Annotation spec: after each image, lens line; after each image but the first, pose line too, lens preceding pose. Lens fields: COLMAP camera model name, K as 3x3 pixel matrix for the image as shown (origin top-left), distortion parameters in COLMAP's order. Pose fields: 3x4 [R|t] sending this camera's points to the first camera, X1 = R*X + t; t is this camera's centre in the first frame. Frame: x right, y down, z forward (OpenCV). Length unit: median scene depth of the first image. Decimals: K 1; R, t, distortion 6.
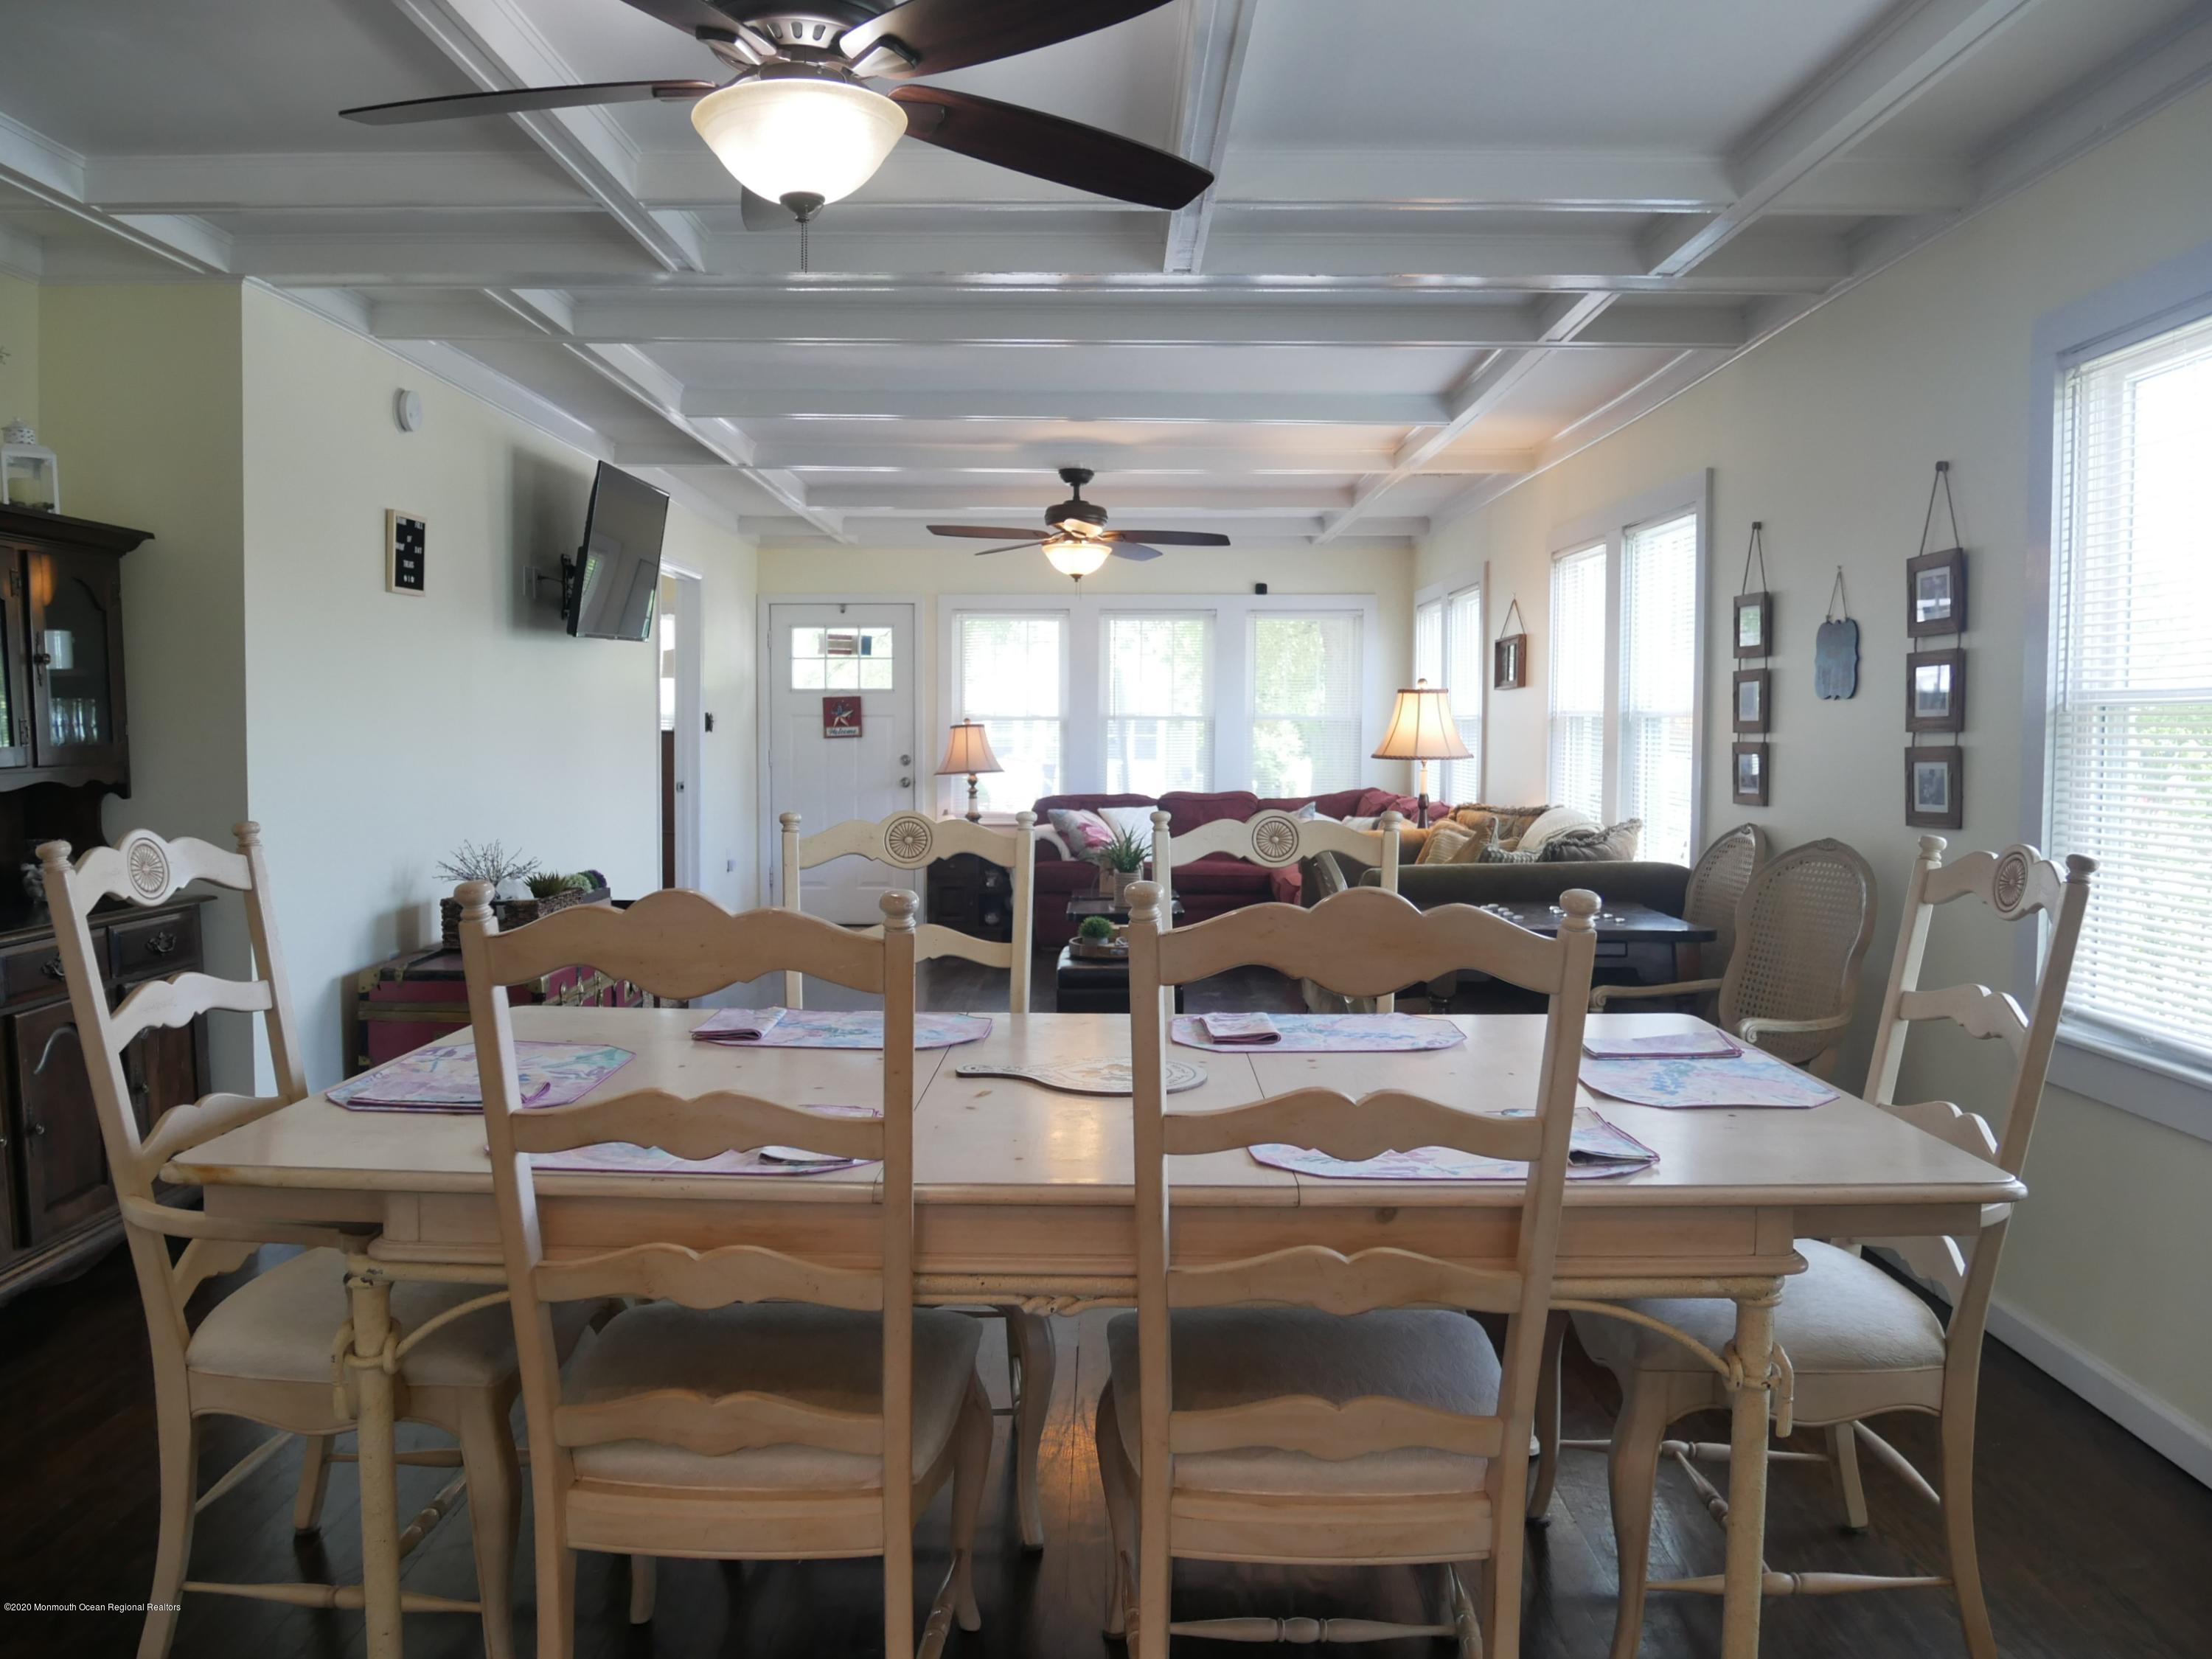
lens RADIAL K [[1596.3, 0, 1106.0], [0, 1596.3, 829.5], [0, 0, 1]] dist [-0.047257, 0.003557]
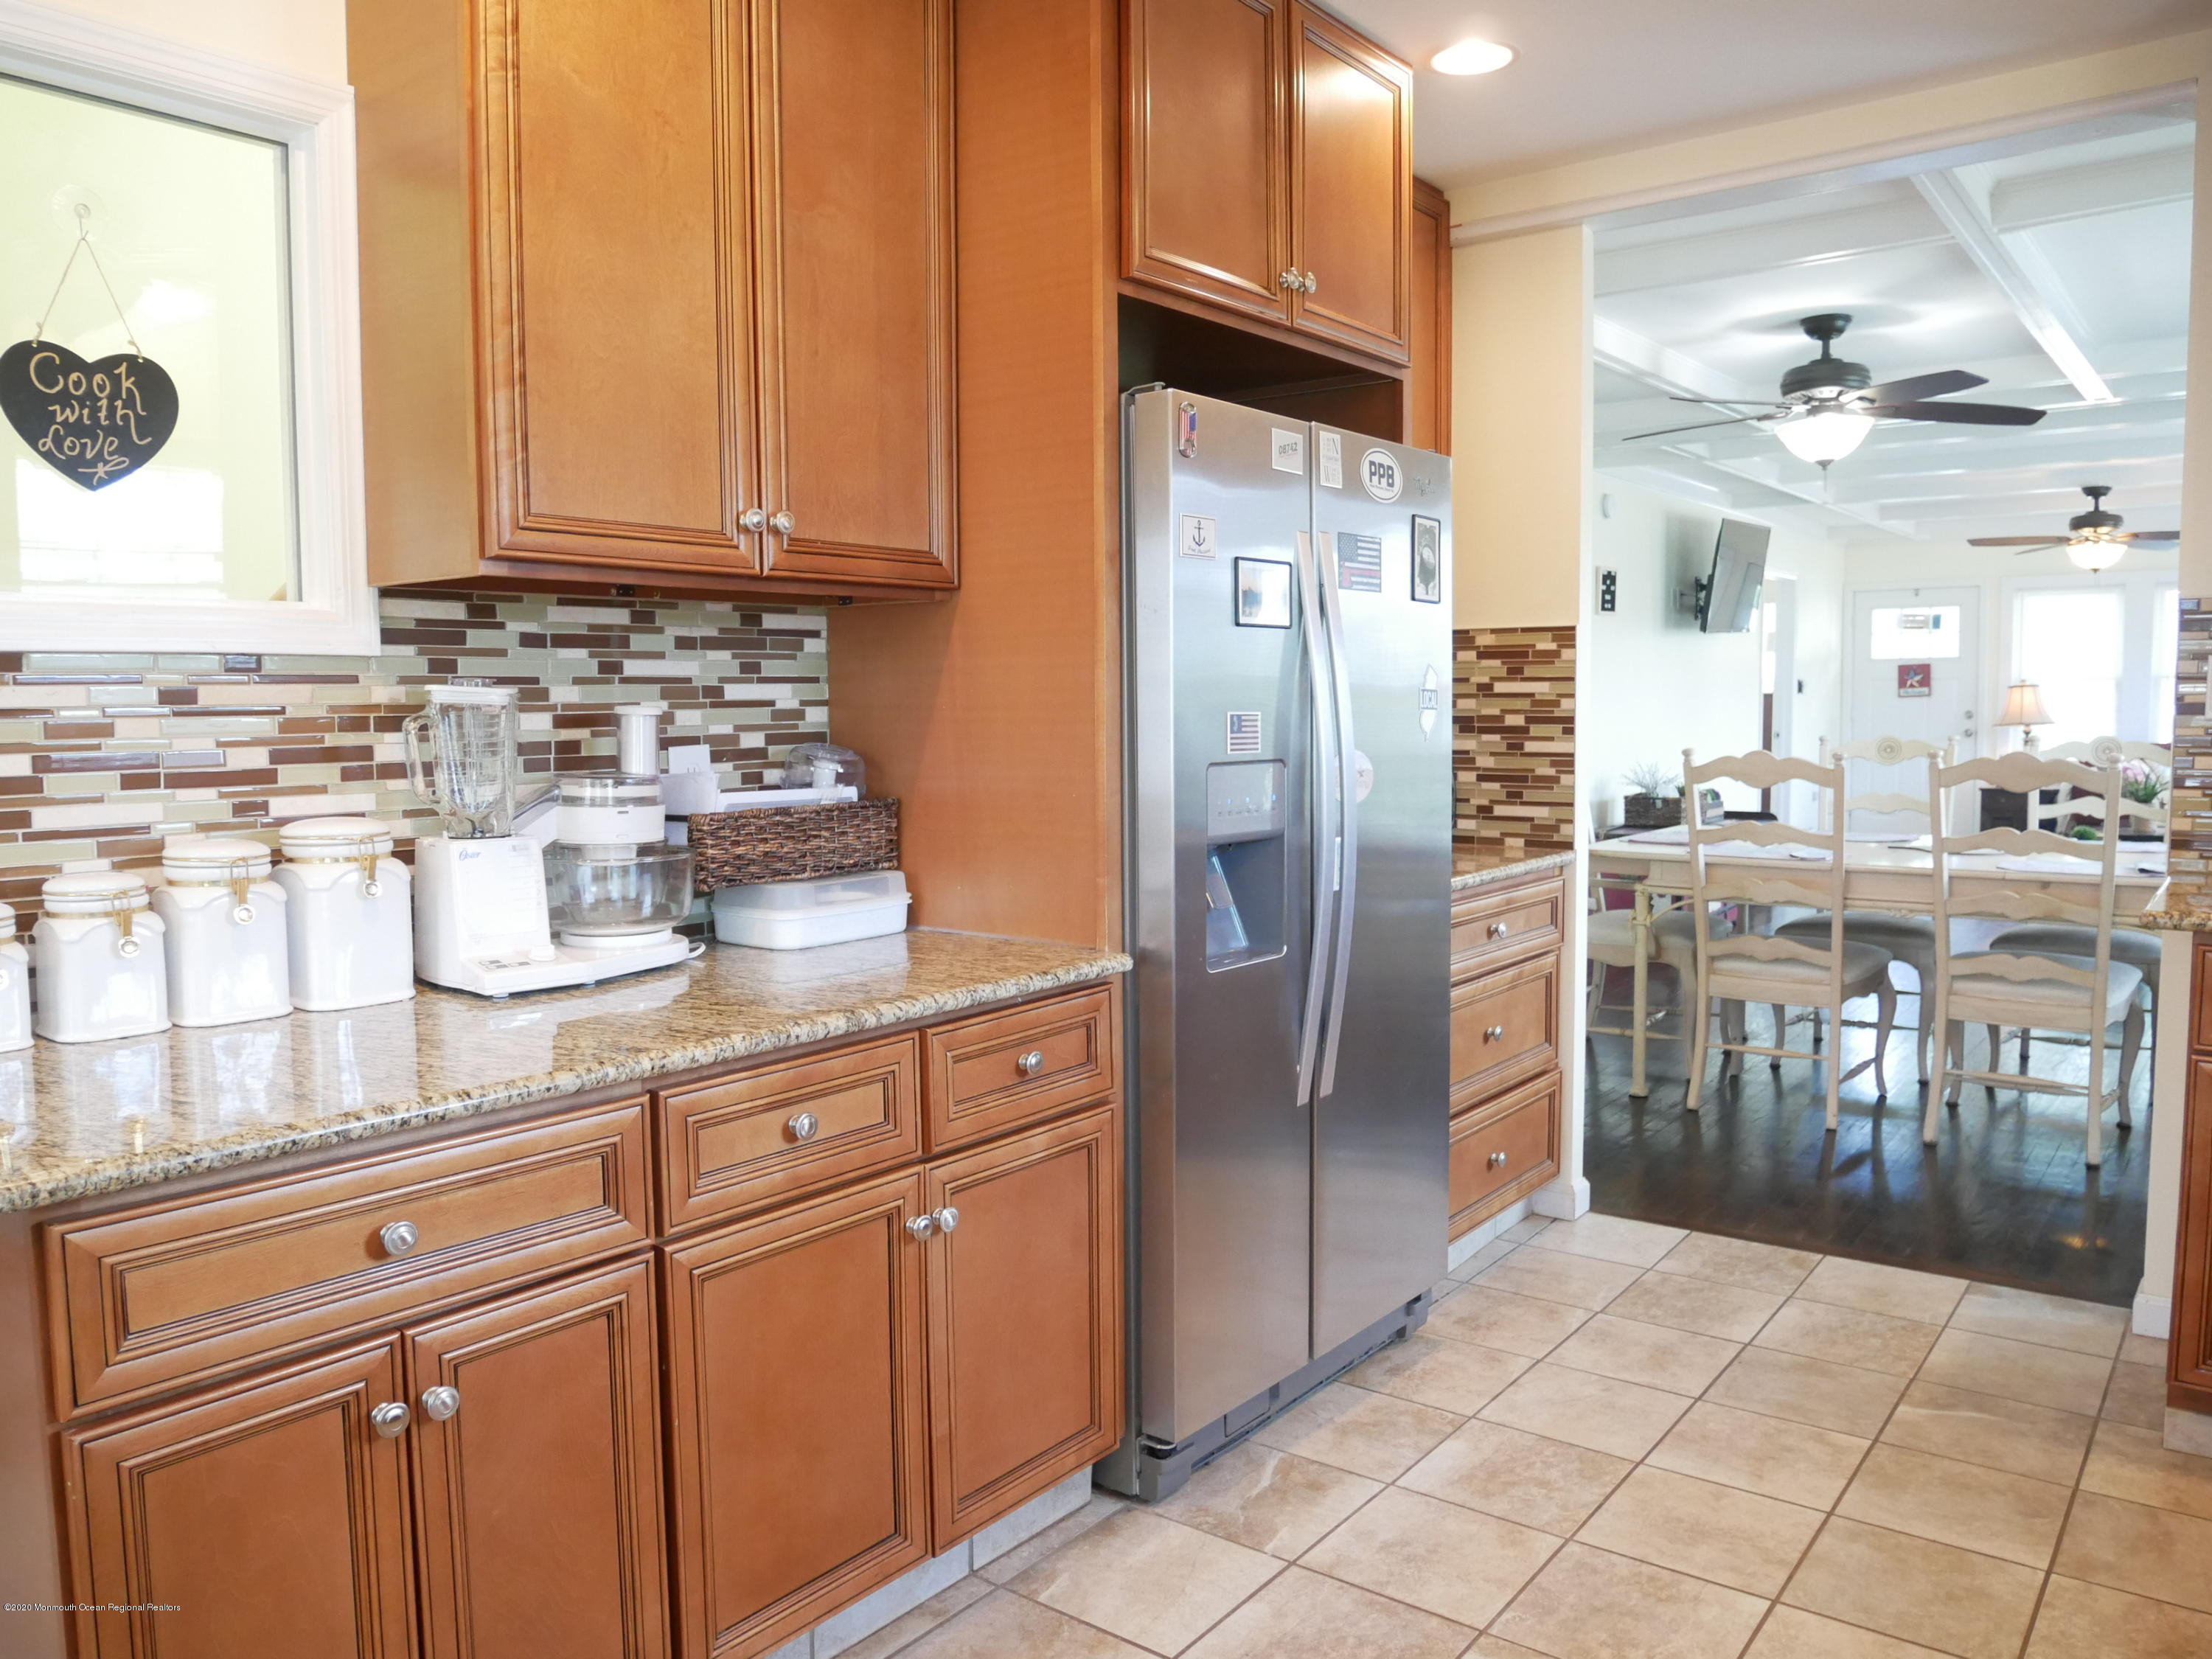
lens RADIAL K [[1596.3, 0, 1106.0], [0, 1596.3, 829.5], [0, 0, 1]] dist [-0.047257, 0.003557]
pose [[0.785313, 0.034382, -0.618143, 0.142991], [-0.019523, 0.999335, 0.030781, 0.027982], [0.618791, -0.012105, 0.785463, -0.491624]]
